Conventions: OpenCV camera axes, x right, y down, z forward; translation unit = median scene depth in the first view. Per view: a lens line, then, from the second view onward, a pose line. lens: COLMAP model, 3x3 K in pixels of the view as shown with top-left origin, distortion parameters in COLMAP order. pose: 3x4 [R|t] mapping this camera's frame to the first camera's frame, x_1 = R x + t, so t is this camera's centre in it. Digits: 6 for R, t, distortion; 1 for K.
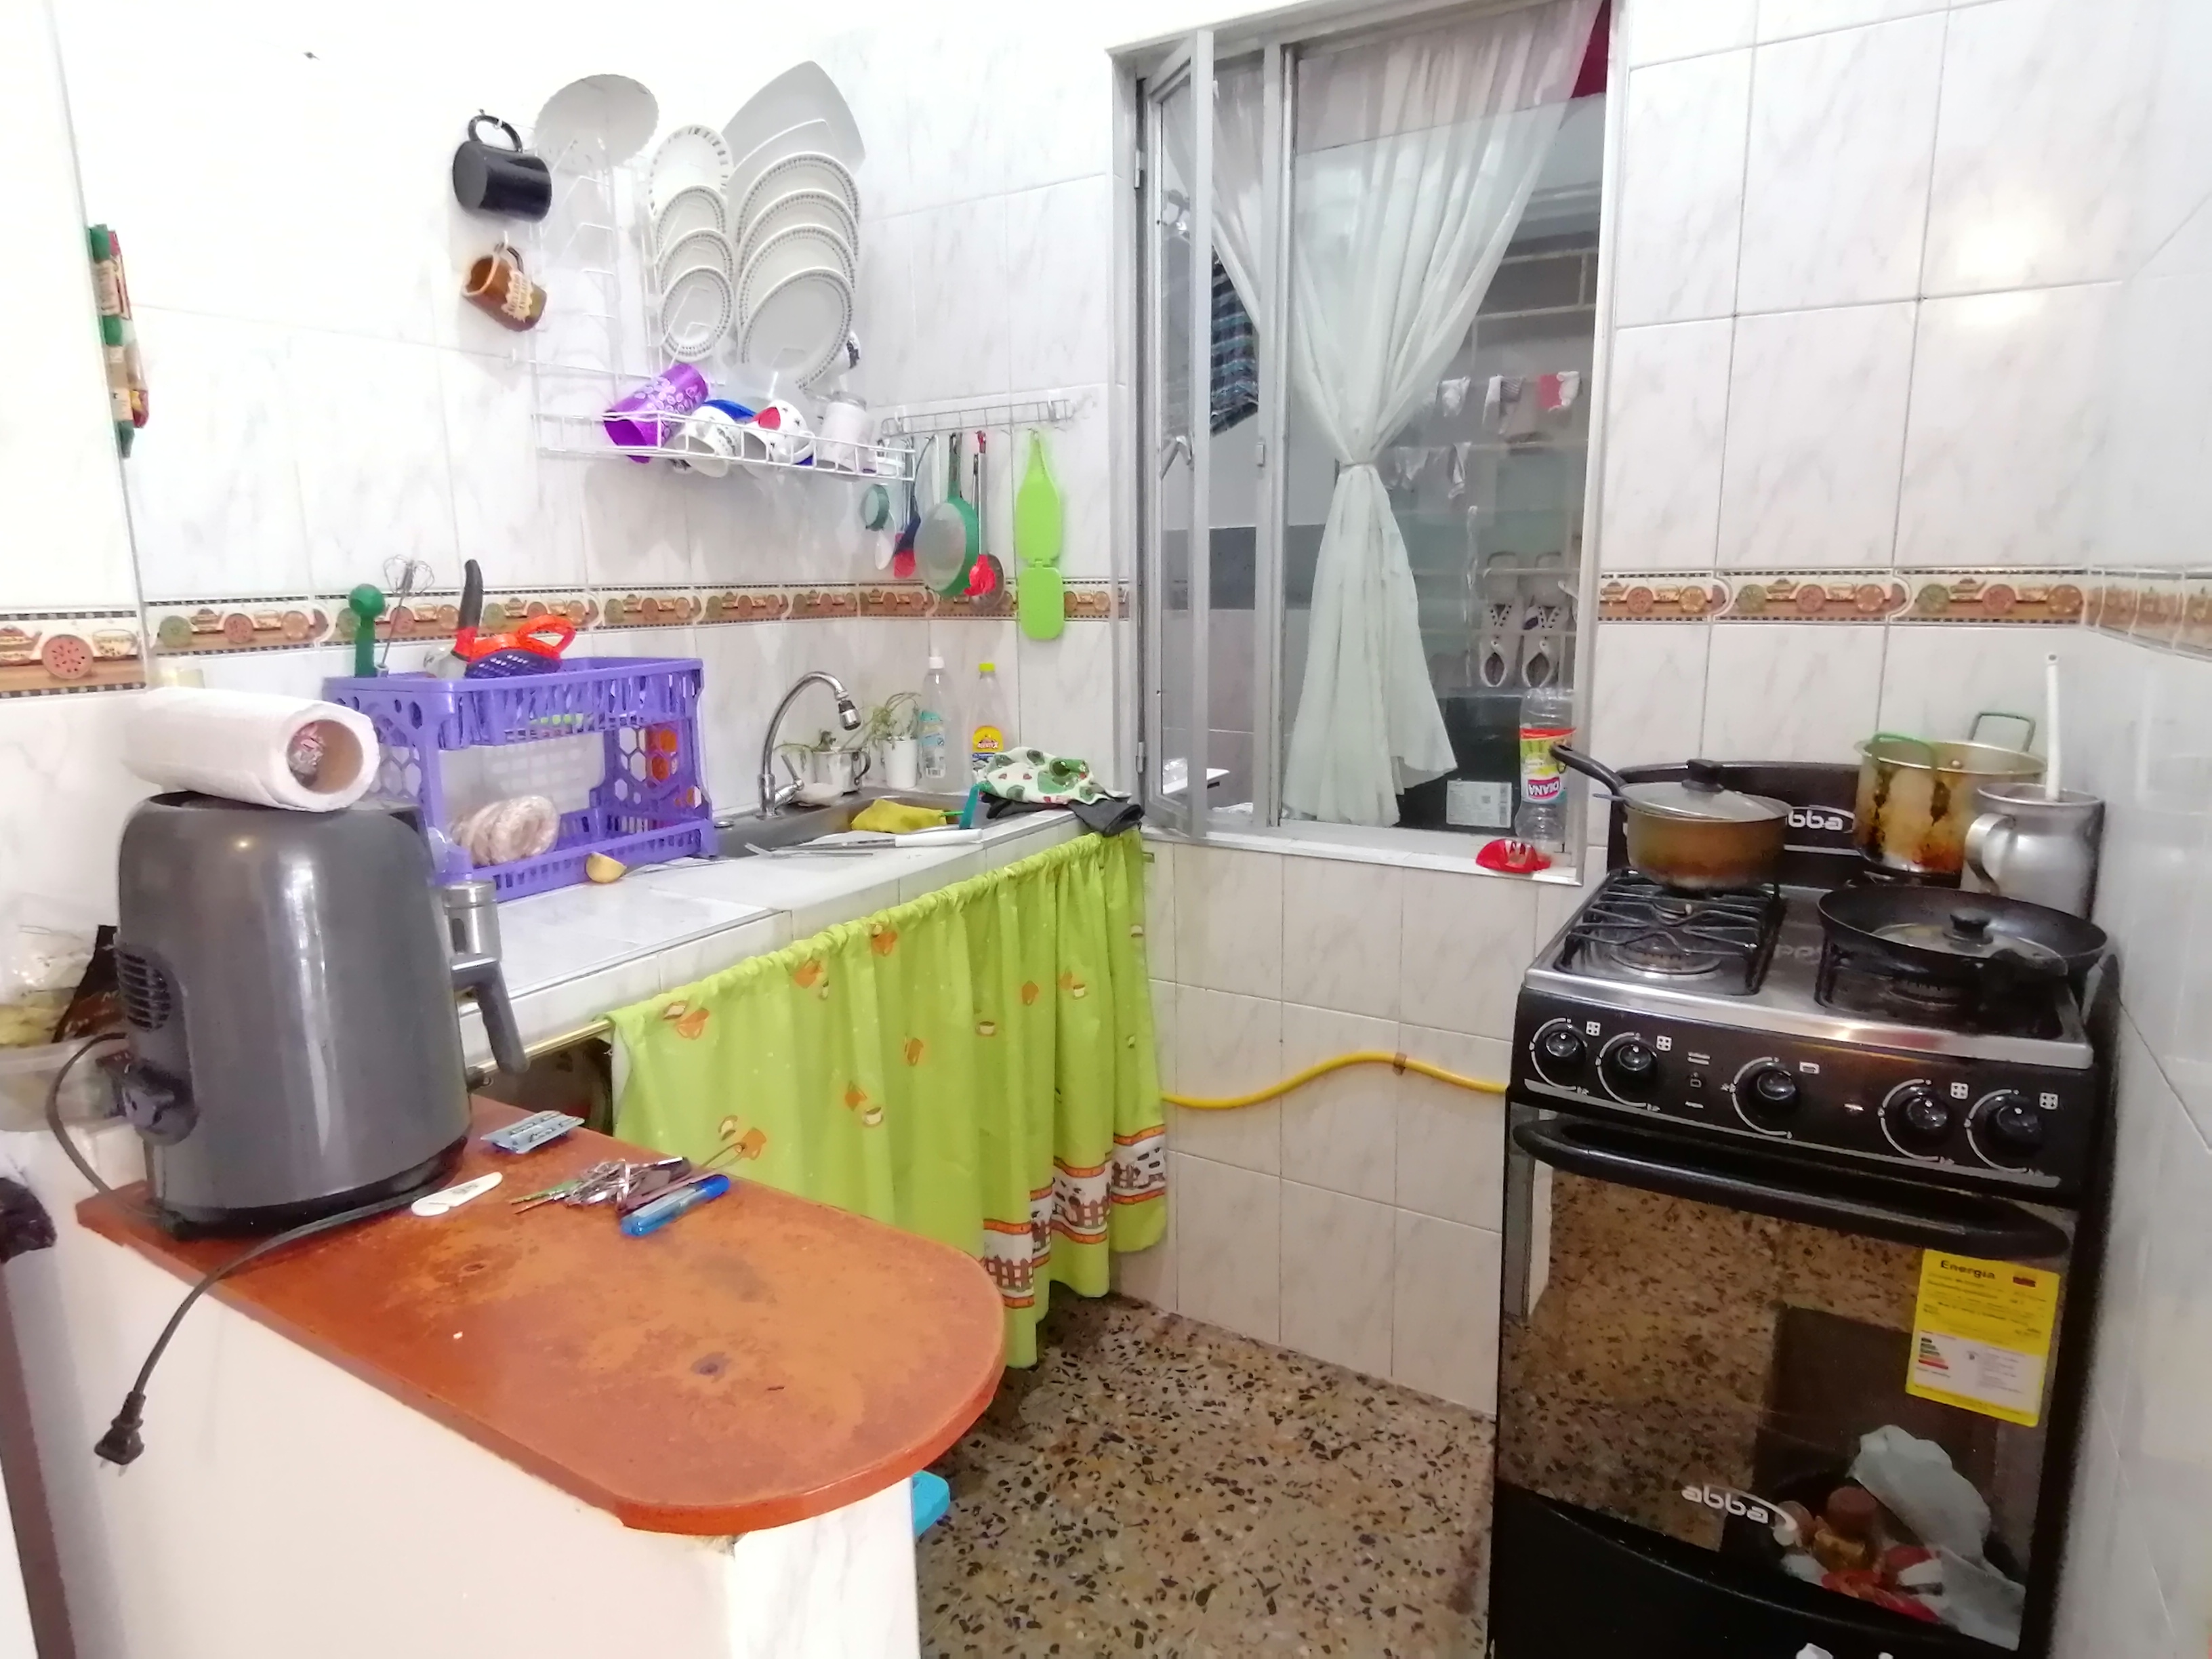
lens RADIAL K [[1282.9, 0, 1104.4], [0, 1282.9, 824.0], [0, 0, 1]] dist [0.003920, -0.000206]
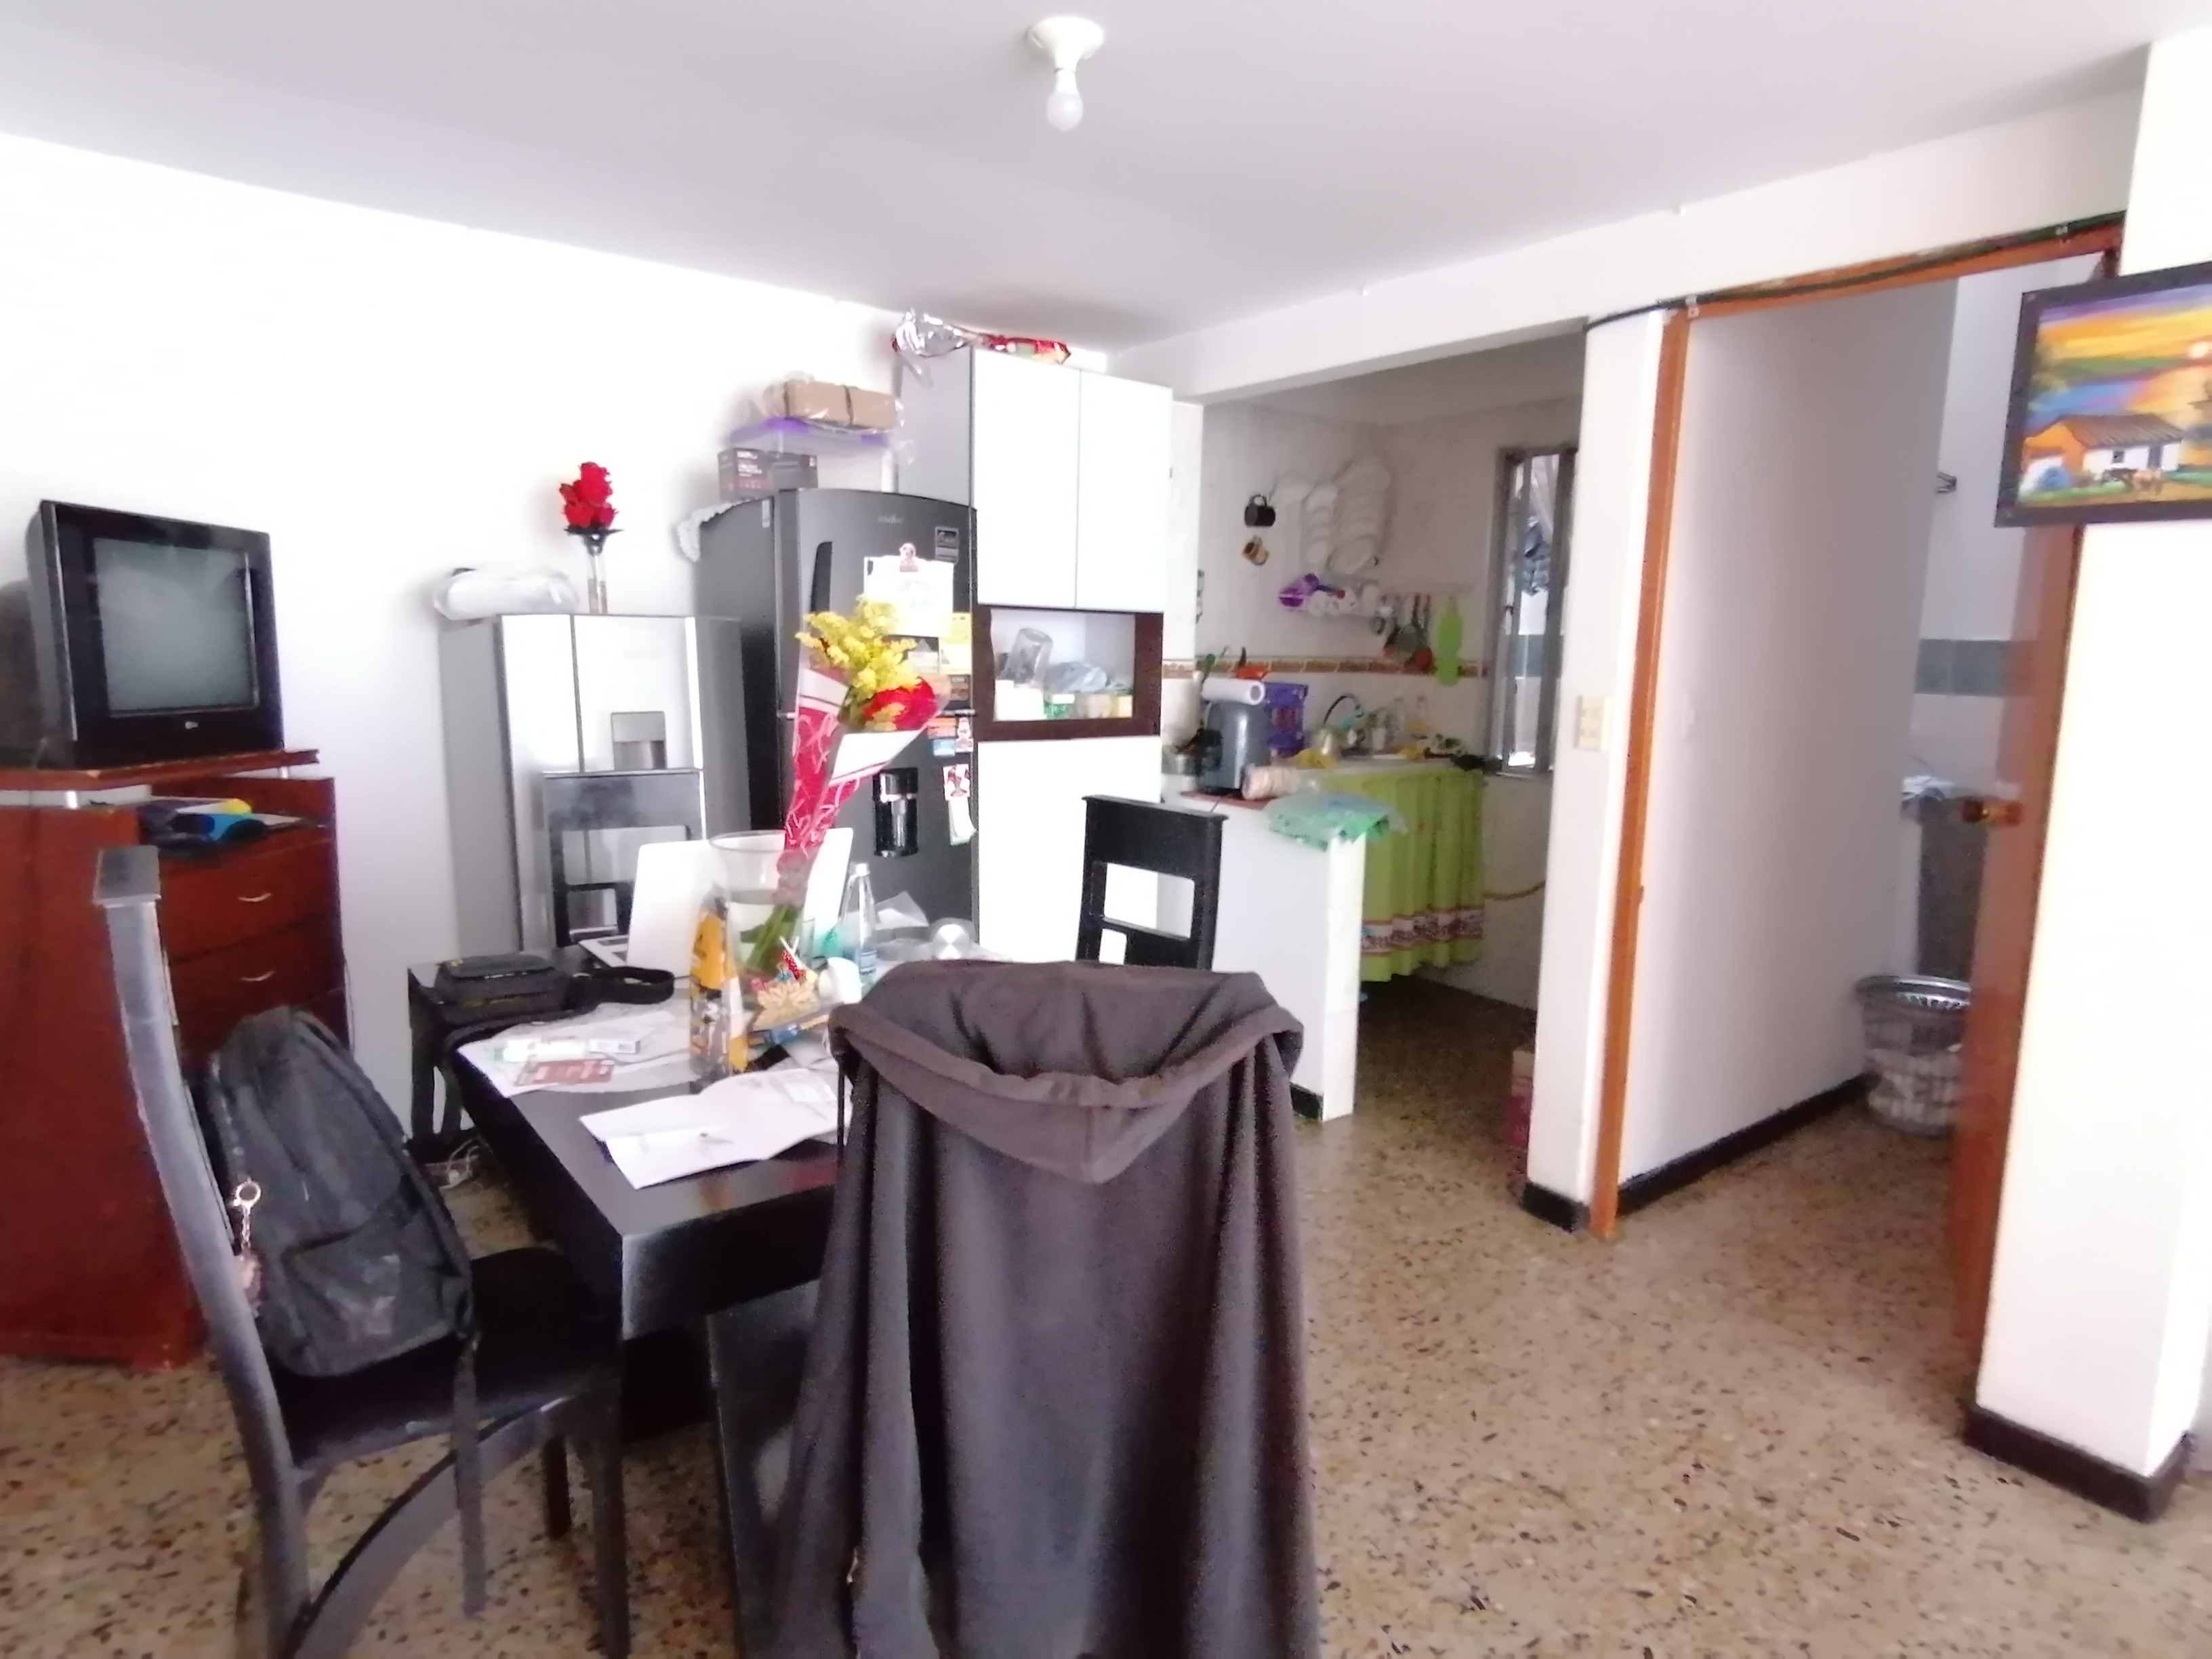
lens RADIAL K [[1282.9, 0, 1108.9], [0, 1282.9, 837.2], [0, 0, 1]] dist [0.003920, -0.000206]
pose [[0.929766, 0.087140, -0.357690, 0.240240], [-0.102306, 0.994472, -0.023660, 0.247892], [0.353651, 0.058592, 0.933541, -1.369451]]
